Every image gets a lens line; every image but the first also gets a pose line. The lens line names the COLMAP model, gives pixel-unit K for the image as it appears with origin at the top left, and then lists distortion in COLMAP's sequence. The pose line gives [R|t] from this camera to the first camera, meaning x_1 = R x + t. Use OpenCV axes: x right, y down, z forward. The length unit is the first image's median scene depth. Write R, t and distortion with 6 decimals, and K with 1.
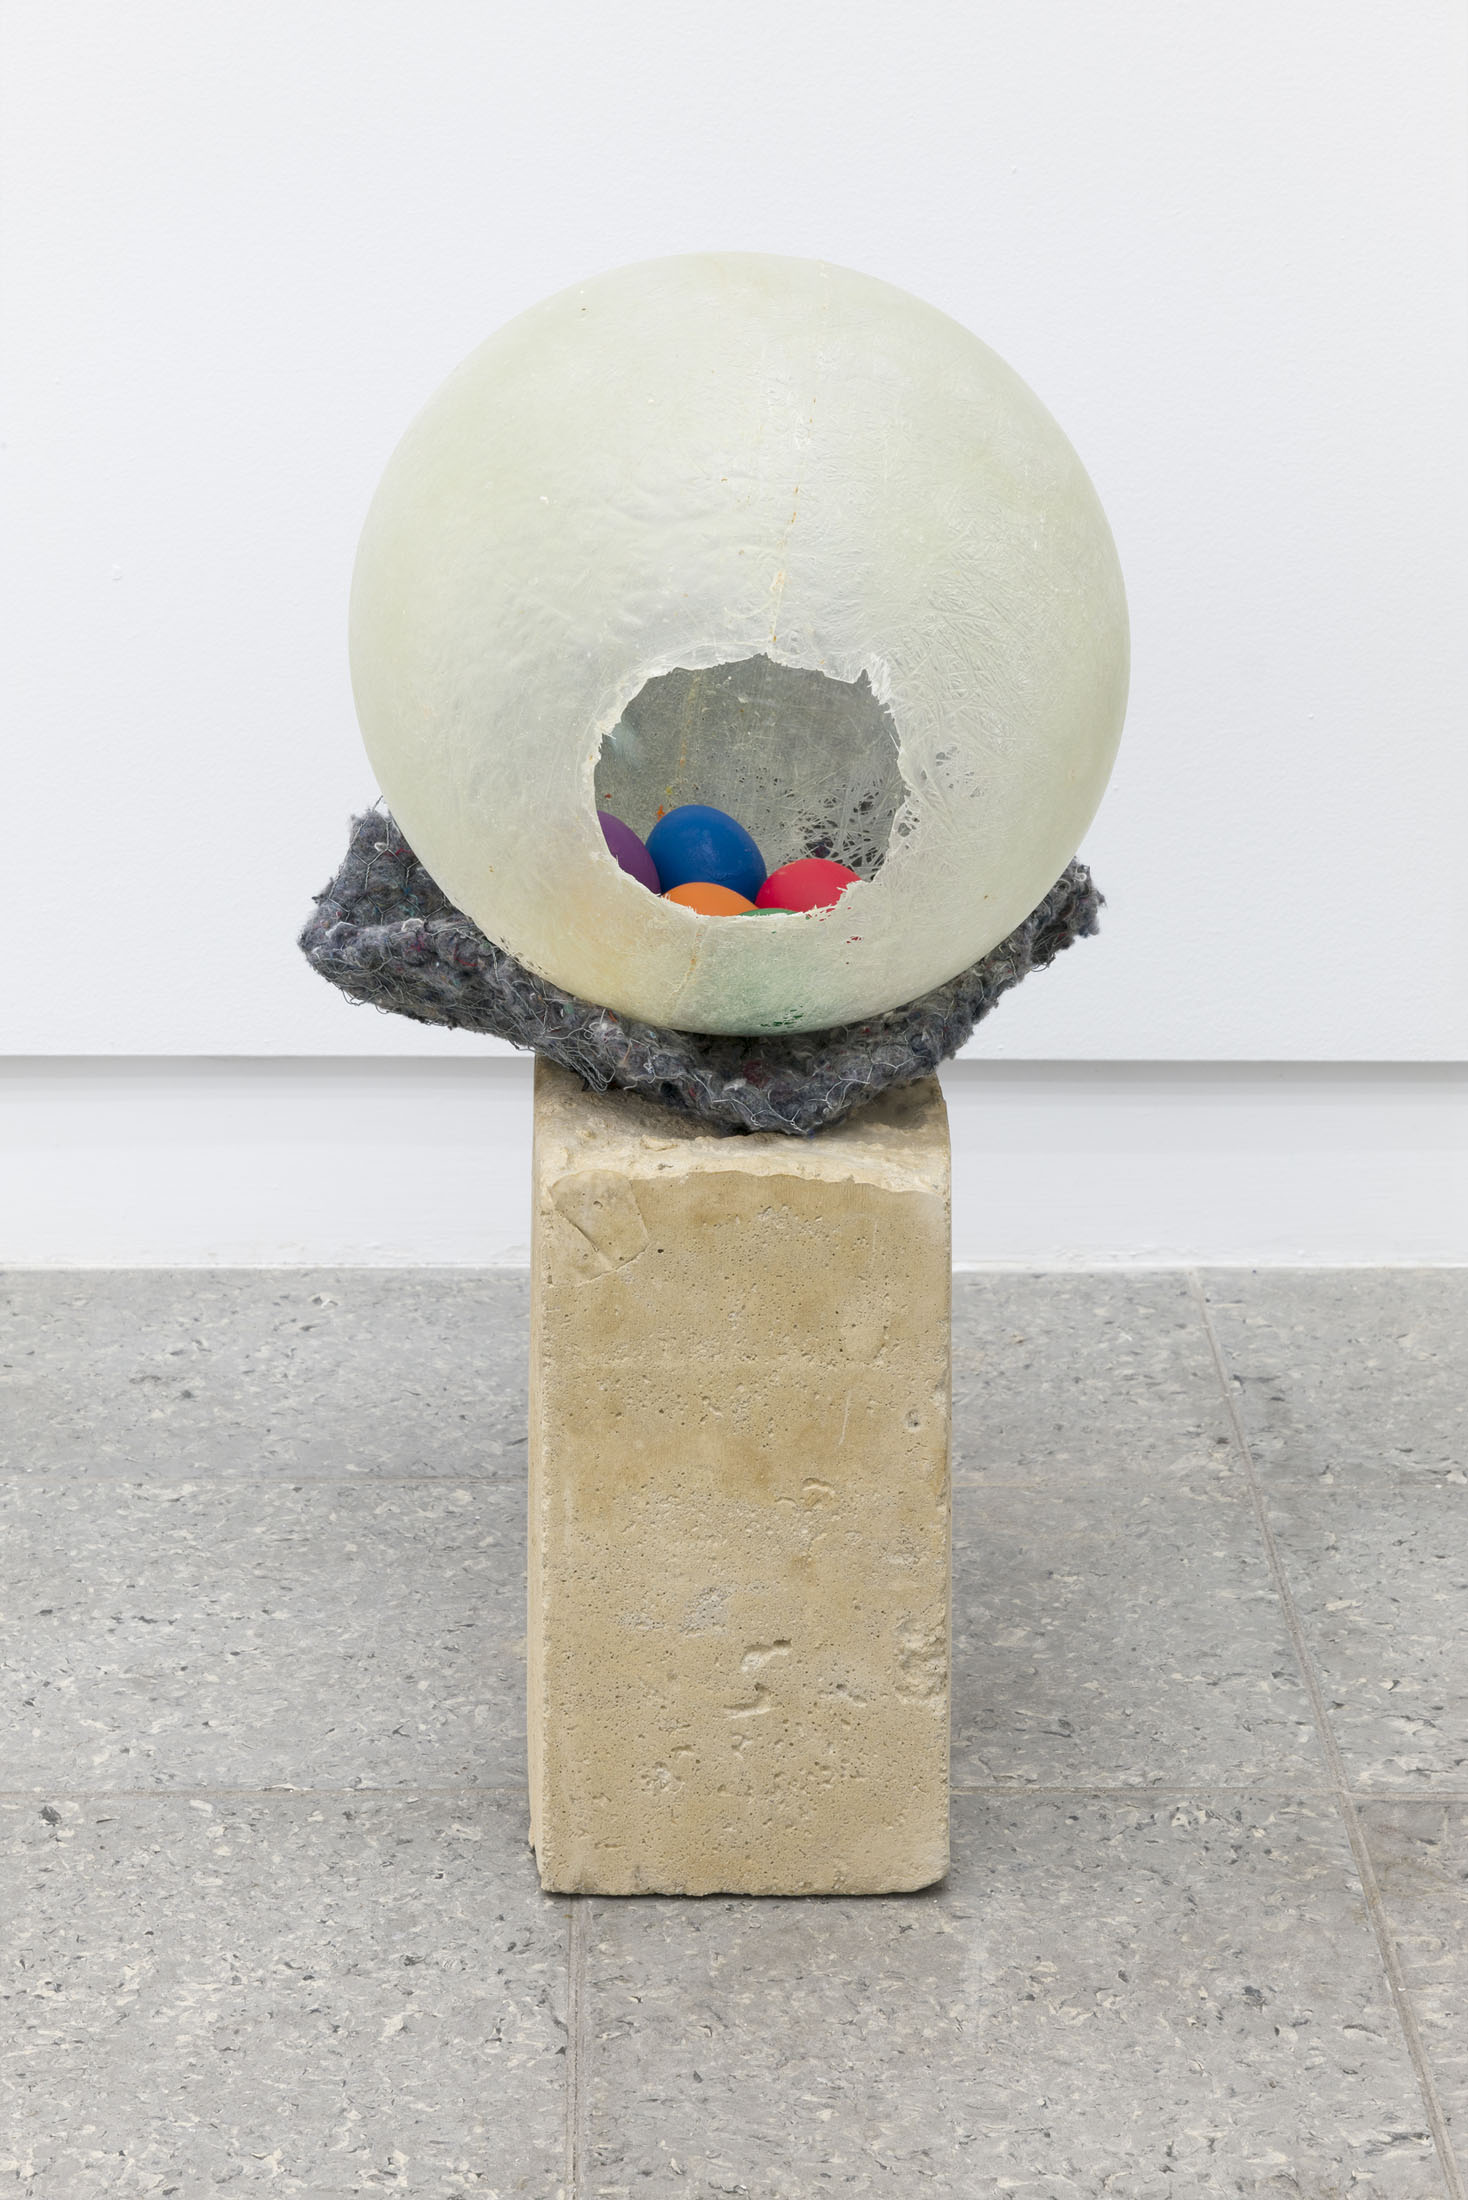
lens RADIAL K [[4443.4, 0, 734.0], [0, 4443.4, 1100.0], [0, 0, 1]] dist [-0.016174, 0.000319]
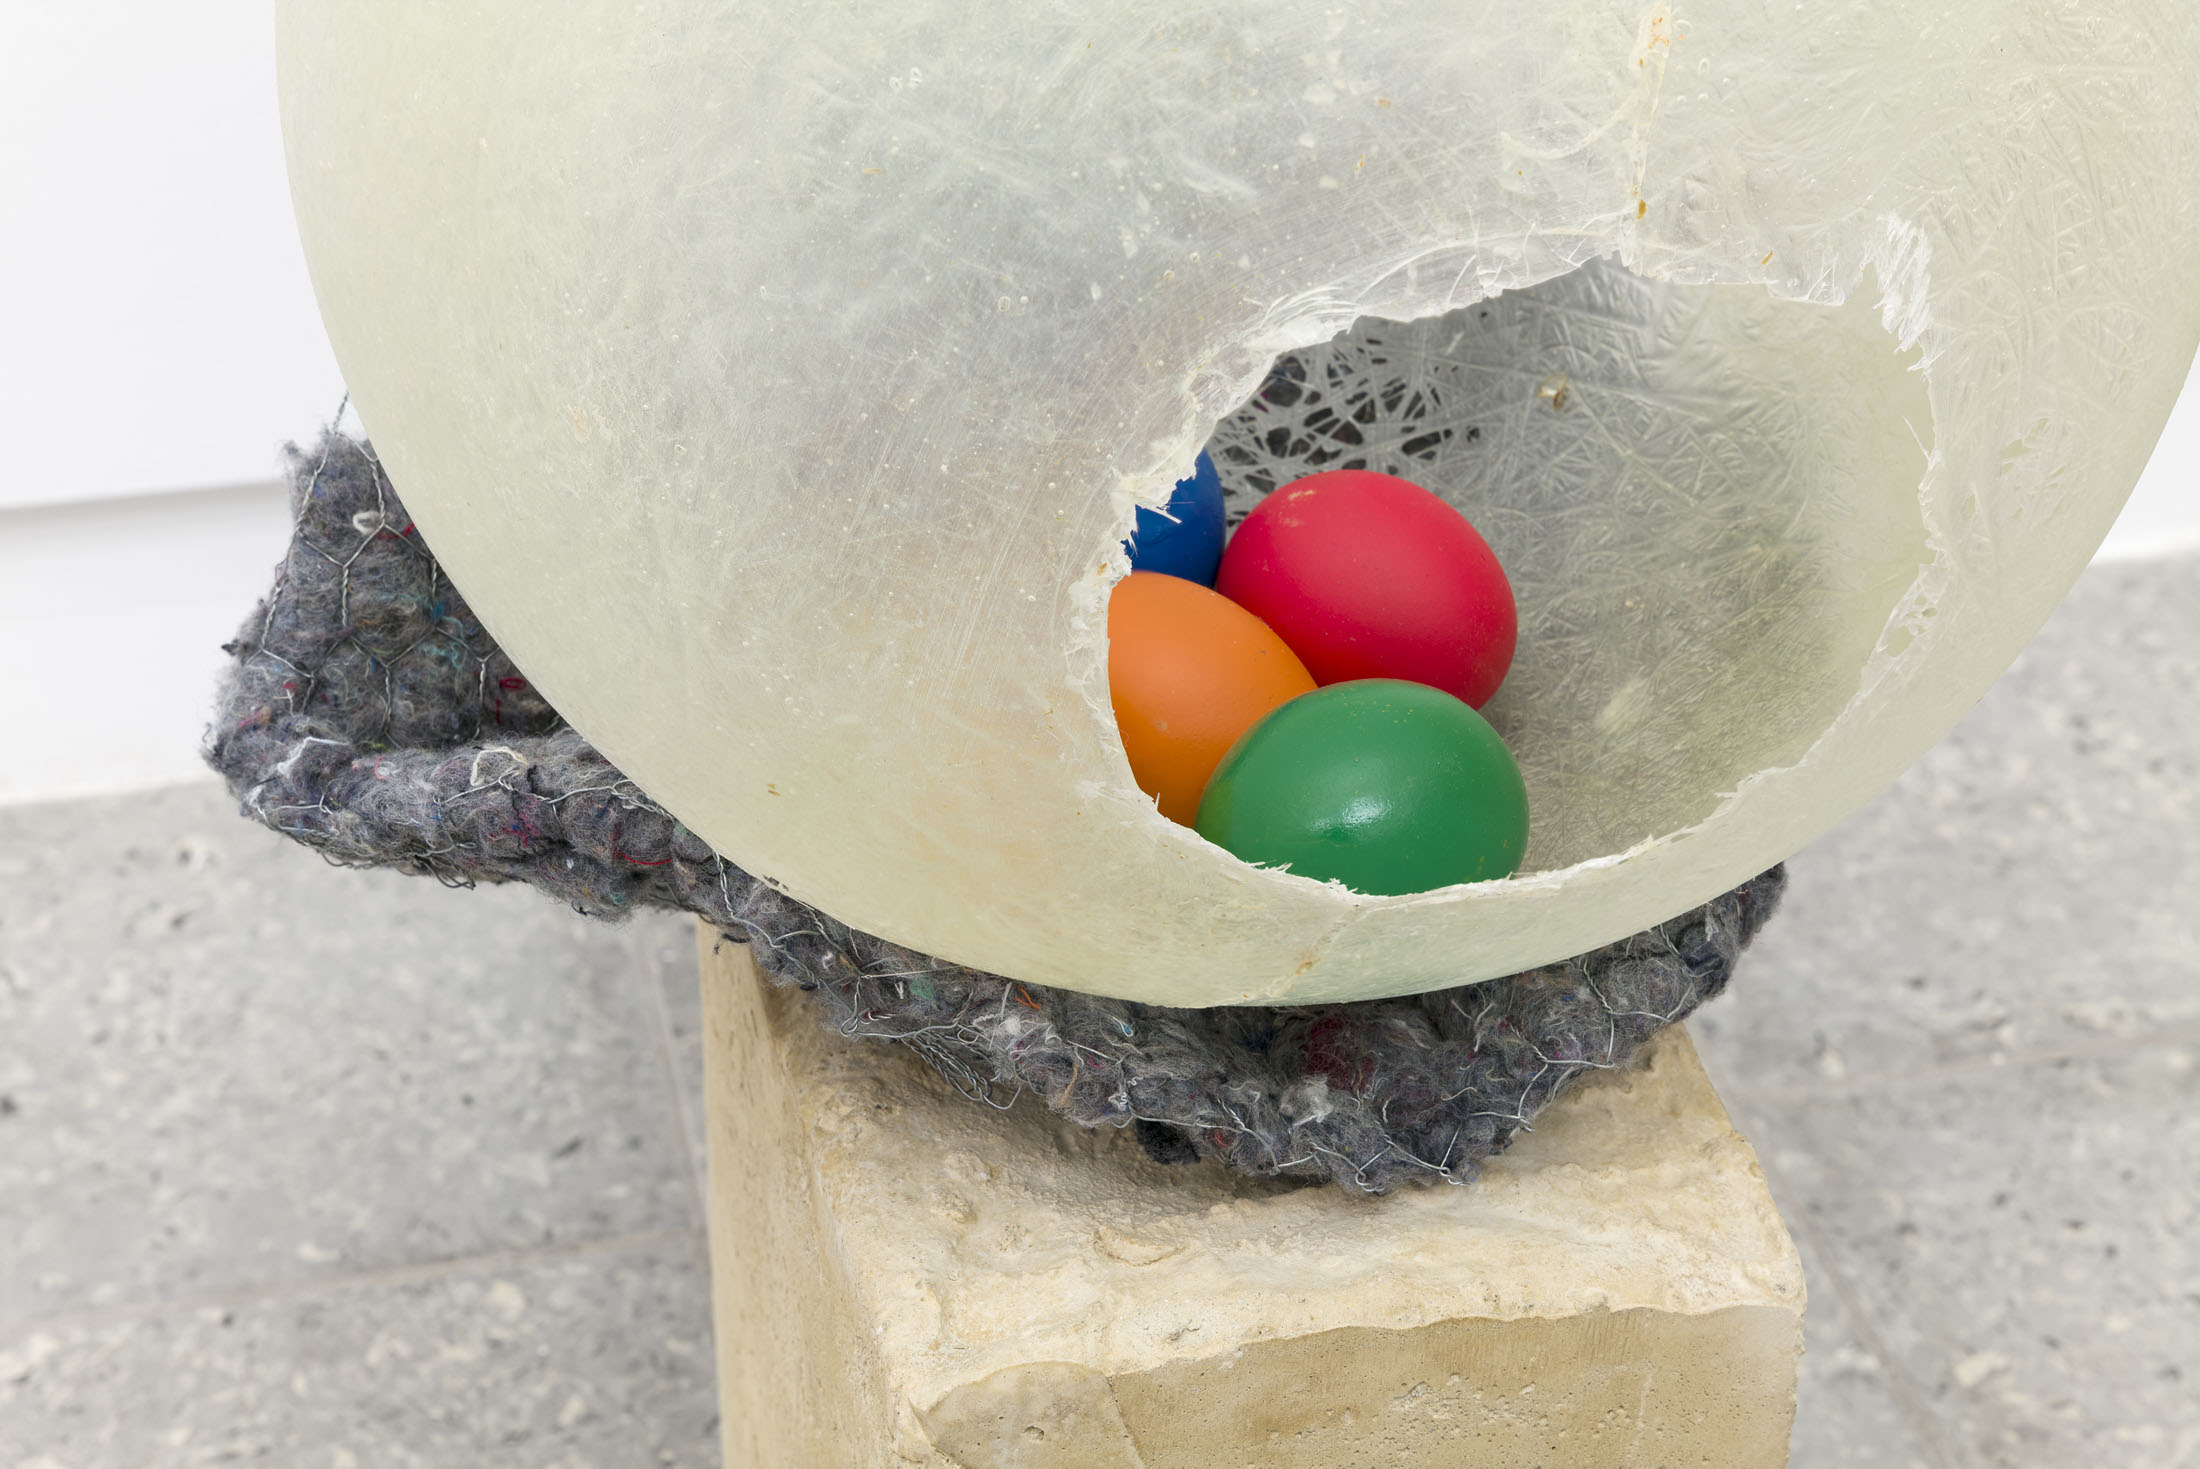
lens RADIAL K [[3774.7, 0, 1024.5], [0, 3774.7, 785.8], [0, 0, 1]] dist [0.002681, 0.126872]
pose [[0.983089, -0.108520, 0.147514, -0.077500], [0.071817, 0.969445, 0.234563, -0.120815], [-0.168461, -0.220002, 0.960843, 0.657820]]
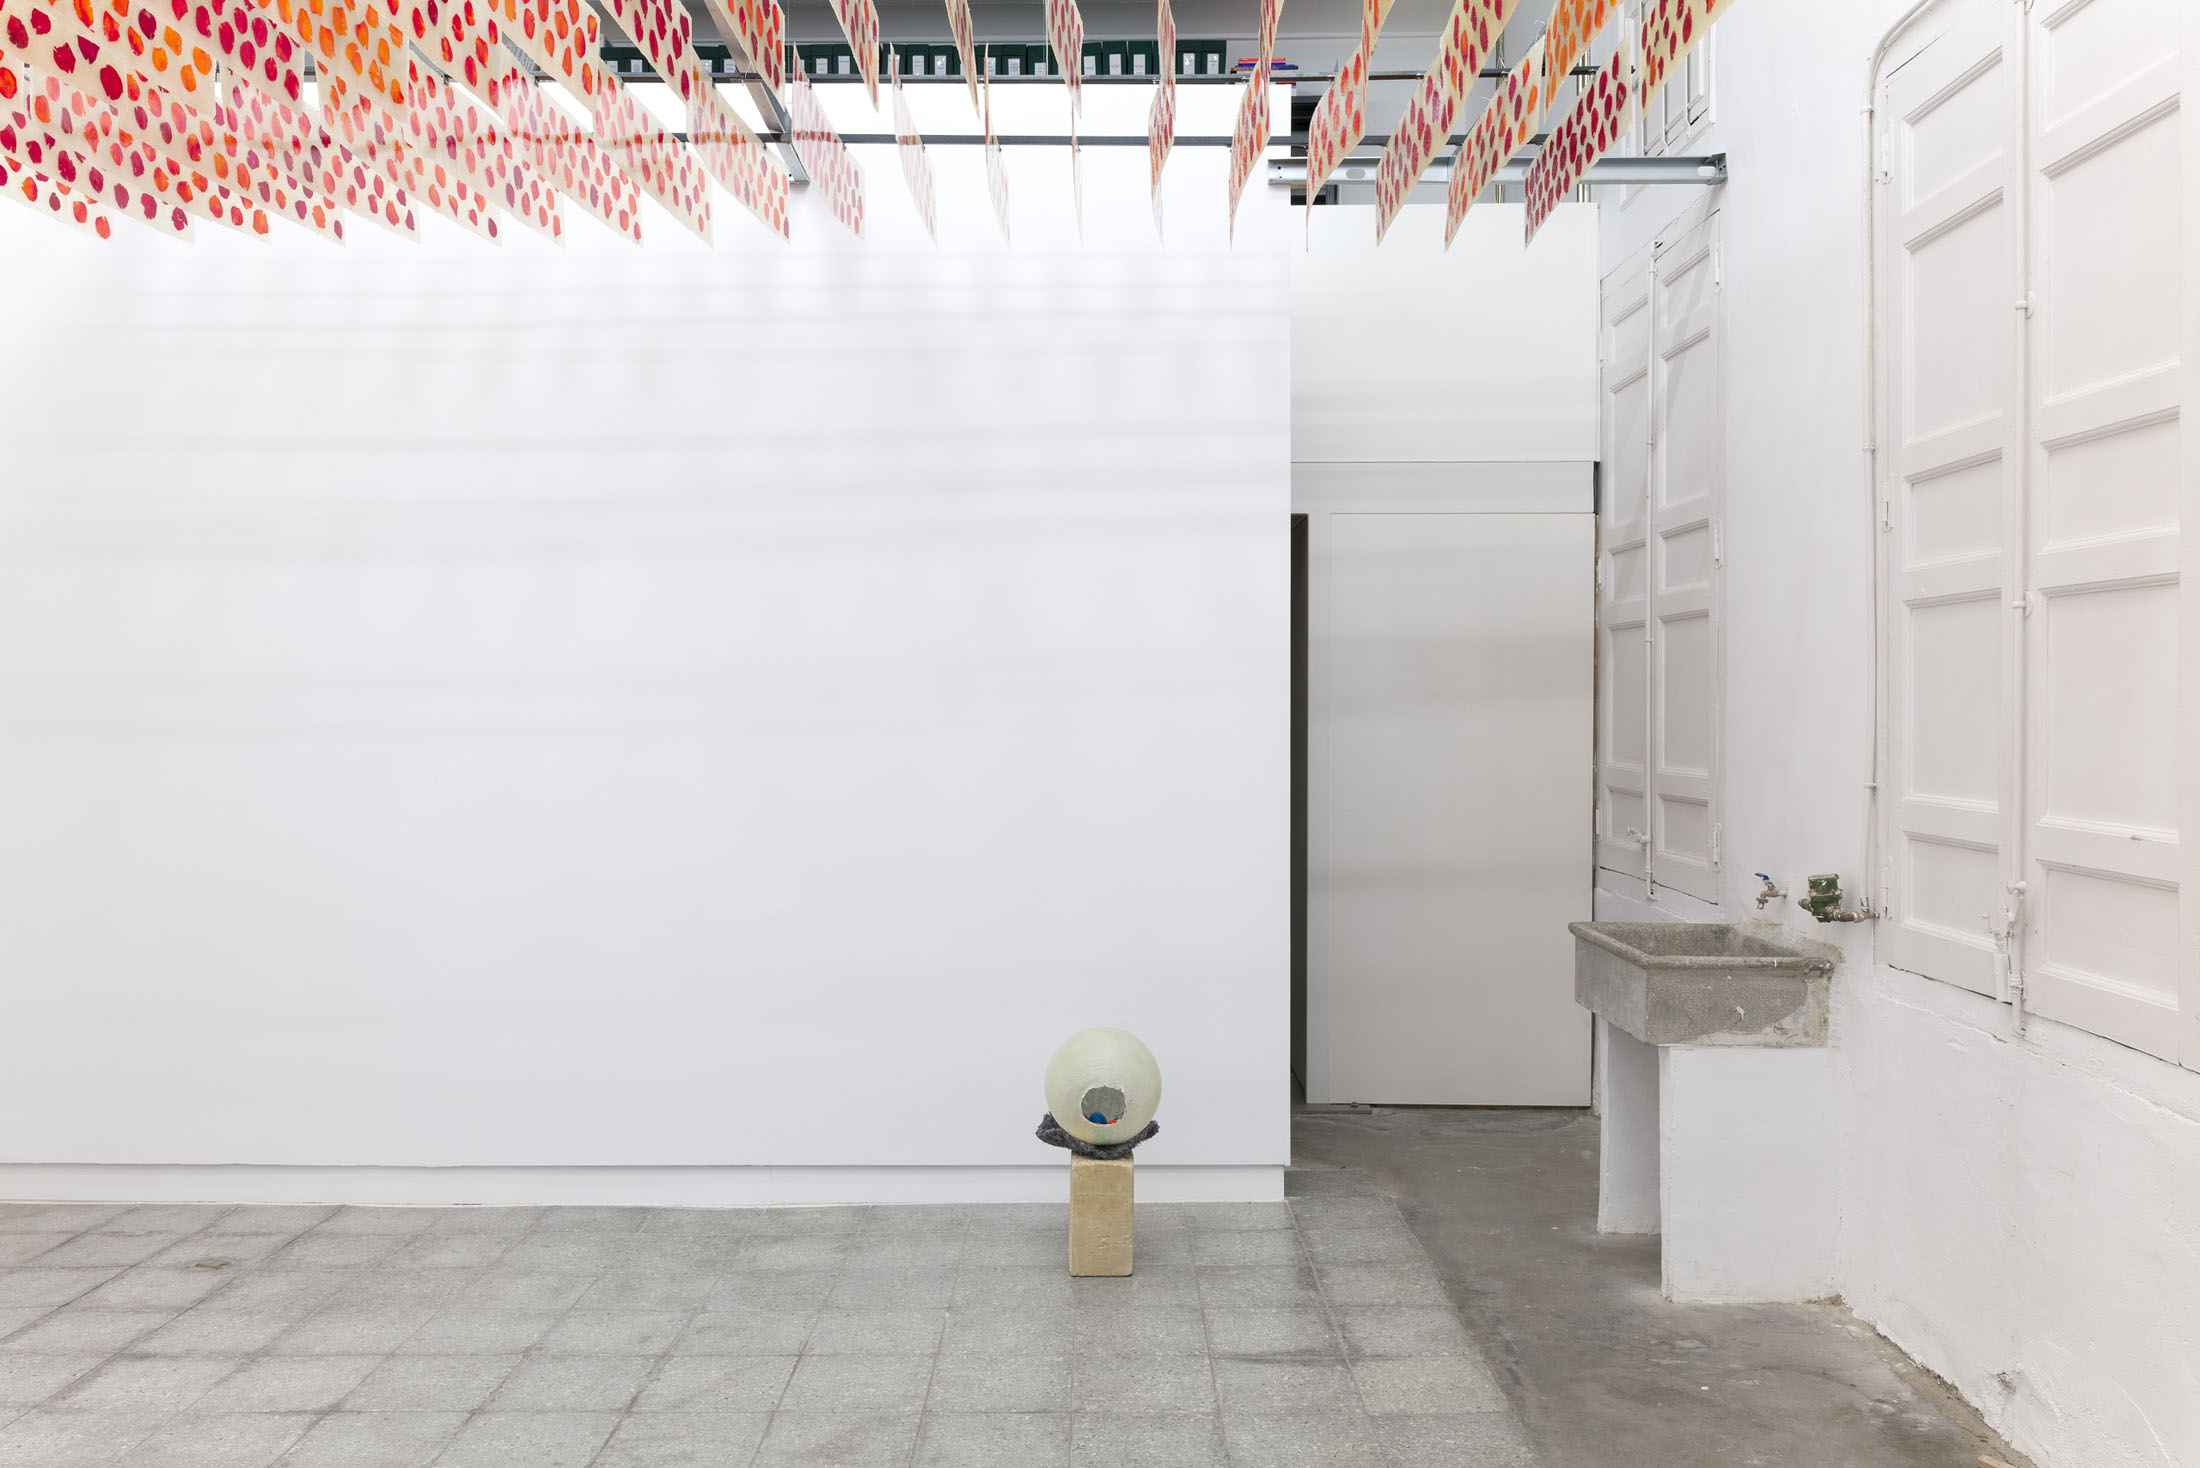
lens RADIAL K [[1733.4, 0, 1100.0], [0, 1733.4, 734.0], [0, 0, 1]] dist [0.003532, 0.001019]
pose [[0.999692, 0.003171, -0.024633, 0.058405], [-0.011346, 0.940578, -0.339389, 0.282426], [0.022093, 0.339564, 0.940324, -1.625607]]
